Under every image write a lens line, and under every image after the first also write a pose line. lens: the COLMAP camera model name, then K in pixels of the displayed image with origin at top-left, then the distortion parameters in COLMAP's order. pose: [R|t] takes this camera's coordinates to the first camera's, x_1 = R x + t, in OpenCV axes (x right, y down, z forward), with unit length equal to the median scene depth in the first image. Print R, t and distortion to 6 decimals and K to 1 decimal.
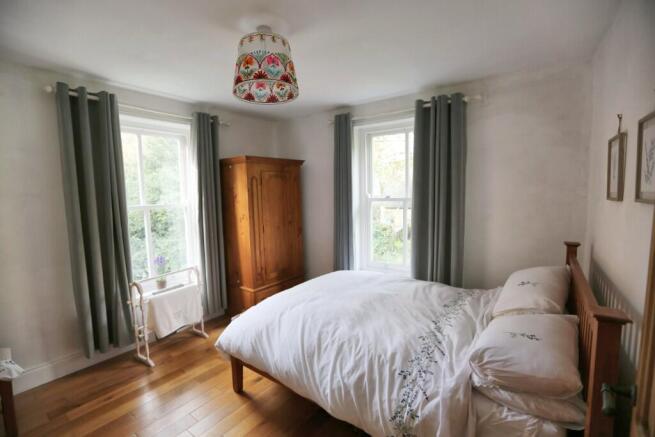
lens RADIAL K [[296.6, 0, 329.7], [0, 296.6, 219.4], [0, 0, 1]] dist [-0.001886, -0.000199]
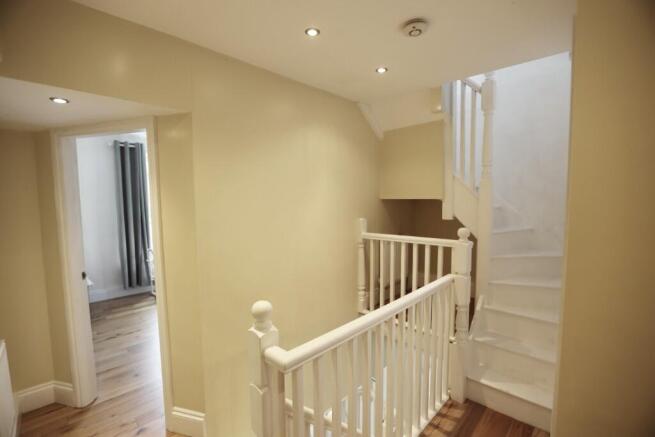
lens RADIAL K [[296.6, 0, 325.6], [0, 296.6, 219.9], [0, 0, 1]] dist [-0.001886, -0.000199]
pose [[0.995696, 0.016919, -0.091121, 0.542599], [-0.018203, 0.999746, -0.013285, 0.043835], [0.090873, 0.014886, 0.995751, -0.675655]]
